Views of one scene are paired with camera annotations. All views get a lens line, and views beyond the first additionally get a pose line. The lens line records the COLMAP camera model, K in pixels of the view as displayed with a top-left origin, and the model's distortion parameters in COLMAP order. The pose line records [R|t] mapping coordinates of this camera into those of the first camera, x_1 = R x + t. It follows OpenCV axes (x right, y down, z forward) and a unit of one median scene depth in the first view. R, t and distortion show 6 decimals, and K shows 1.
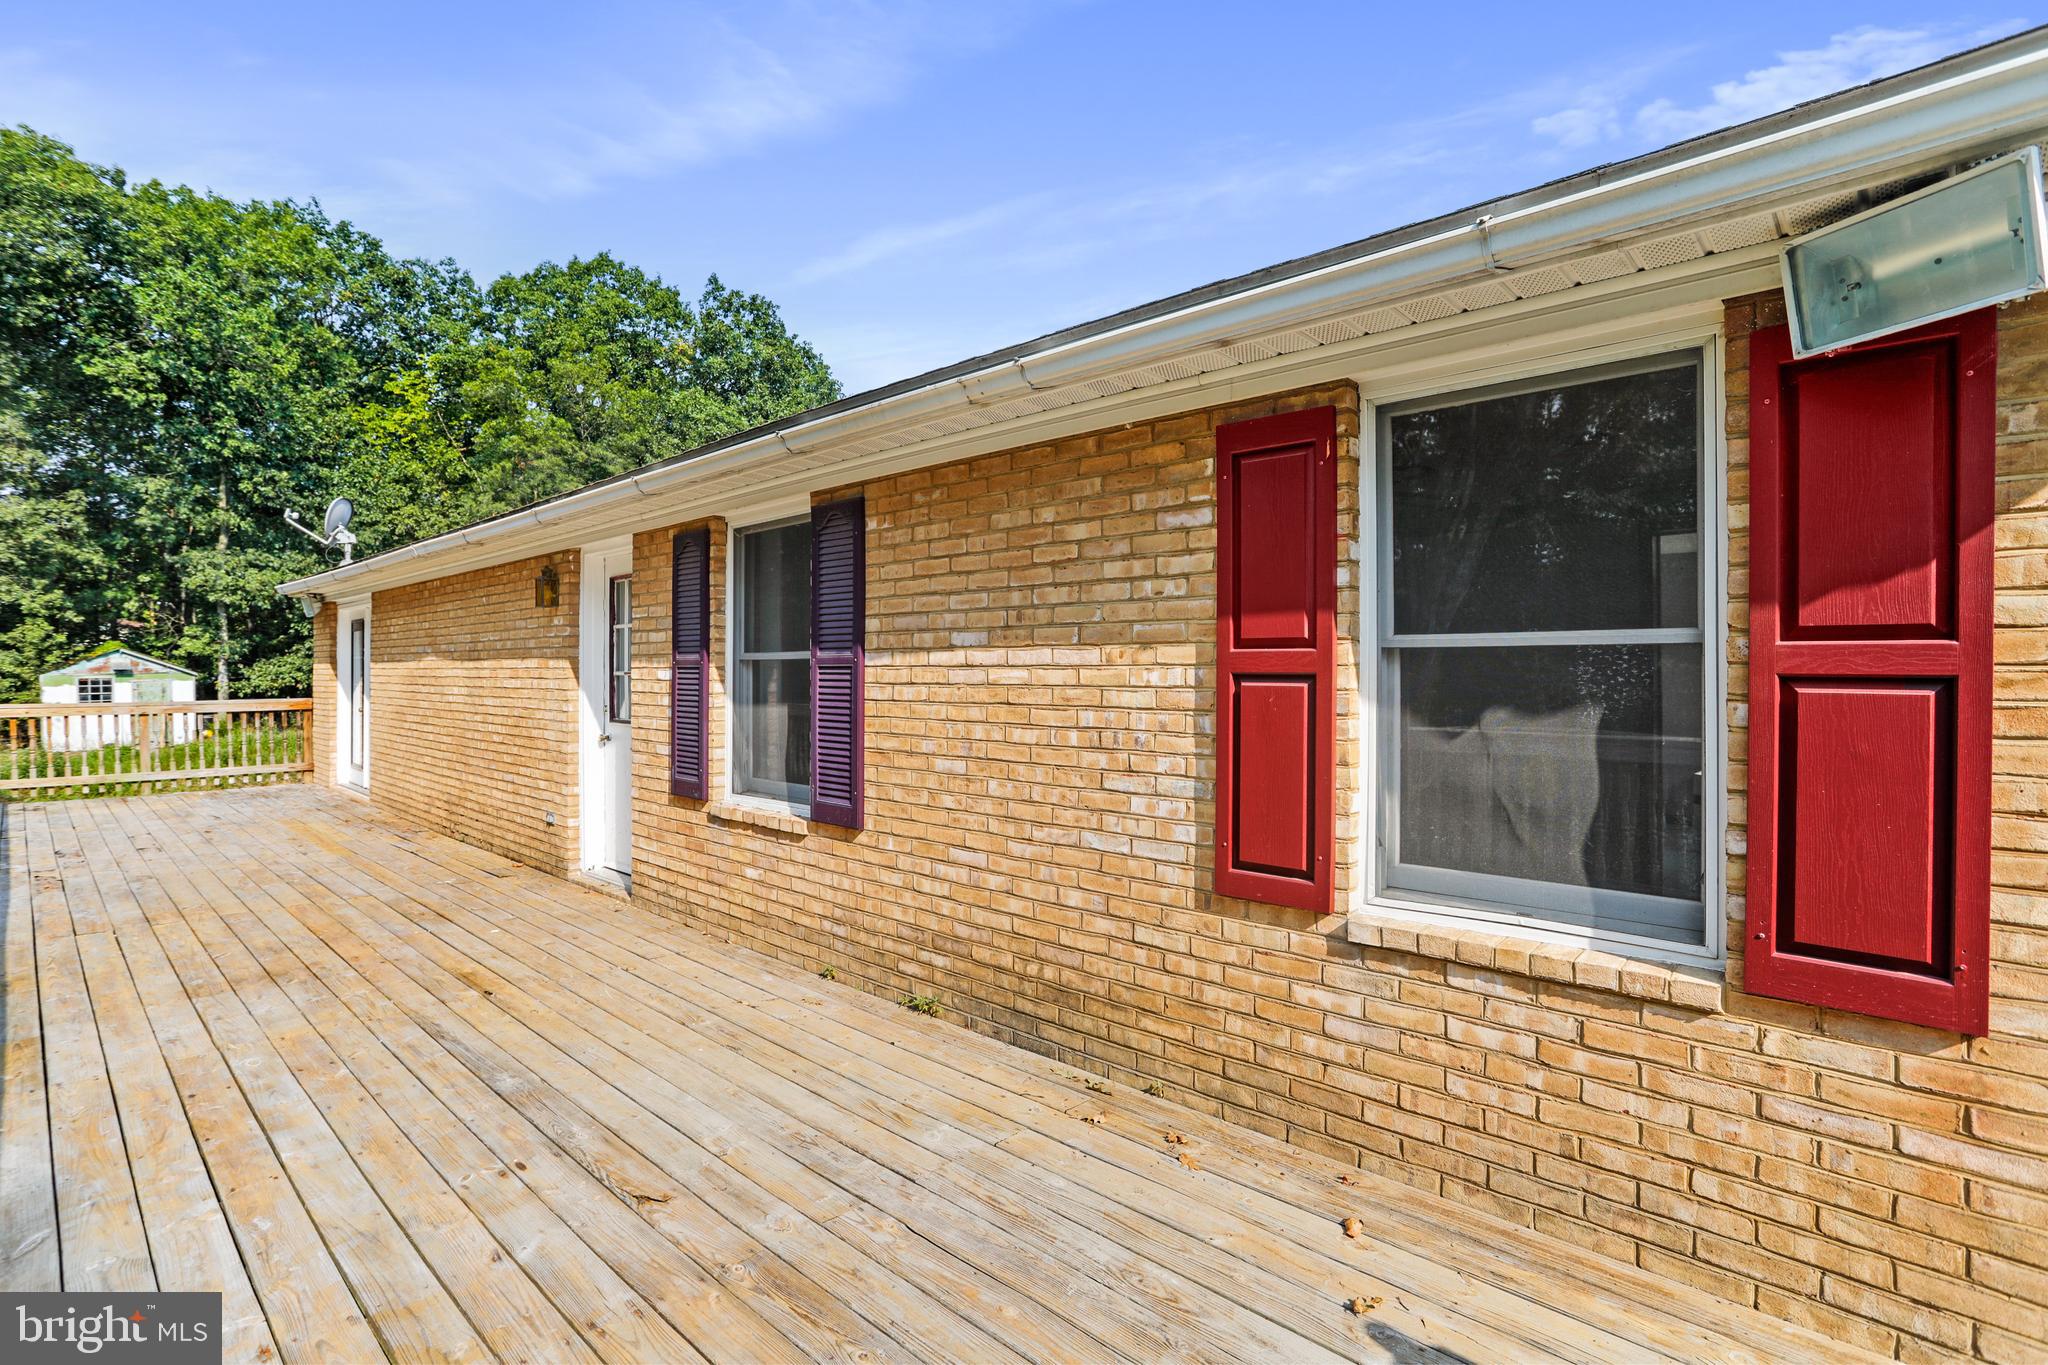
lens RADIAL K [[975.7, 0, 1012.9], [0, 975.7, 671.8], [0, 0, 1]] dist [-0.028036, 0.000789]
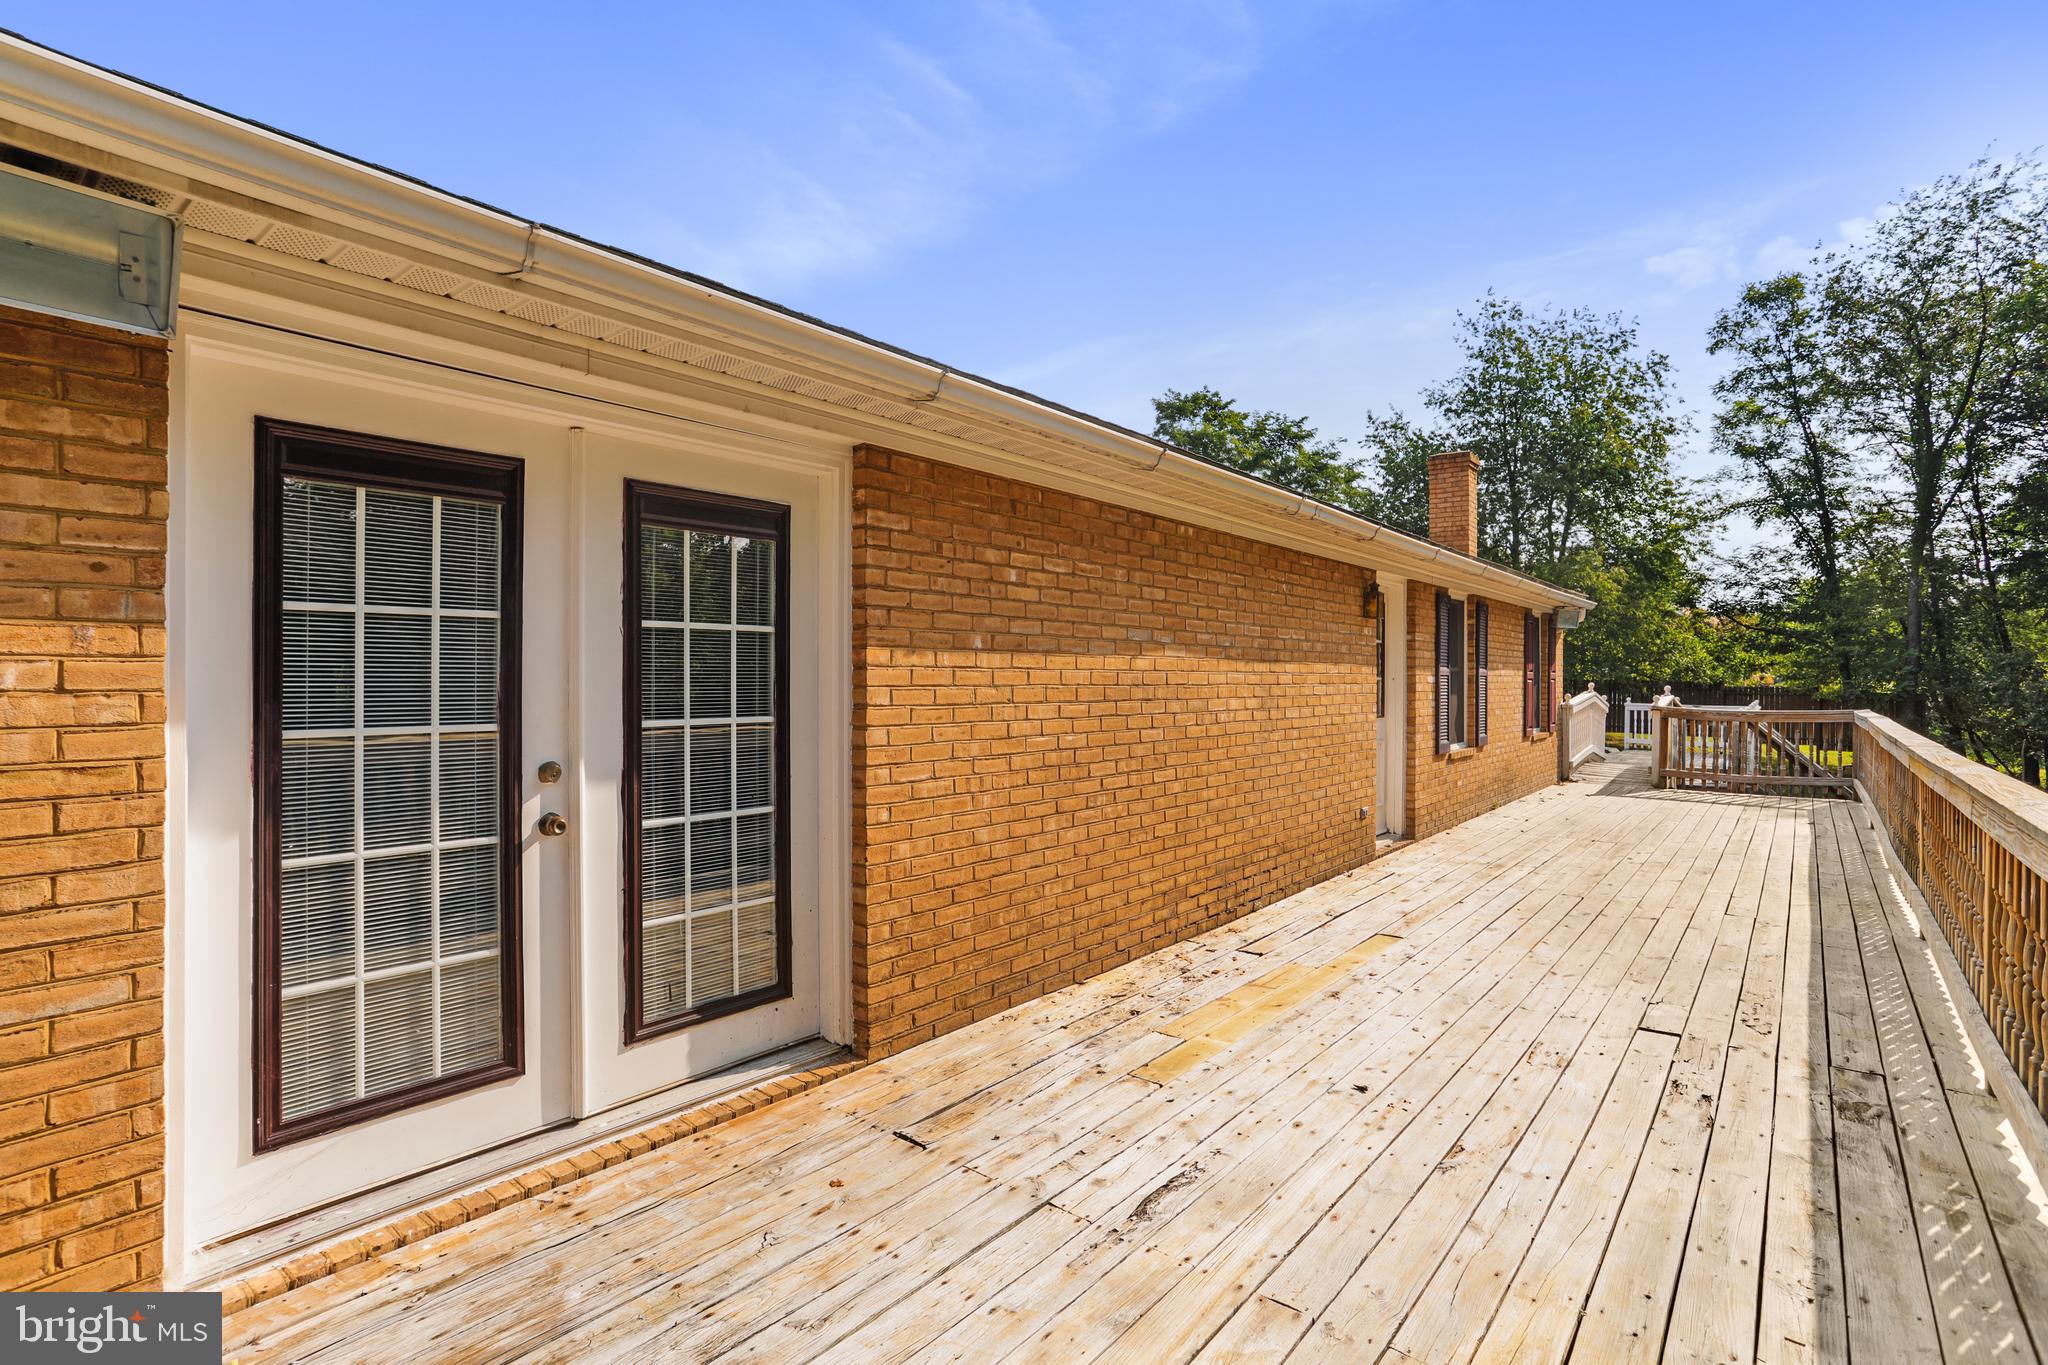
lens RADIAL K [[975.7, 0, 1017.4], [0, 975.7, 678.5], [0, 0, 1]] dist [-0.028036, 0.000789]
pose [[-0.089151, -0.005192, 0.996005, -1.261021], [-0.004806, 0.999977, 0.004782, -0.001266], [-0.996007, -0.004361, -0.089174, 1.223648]]
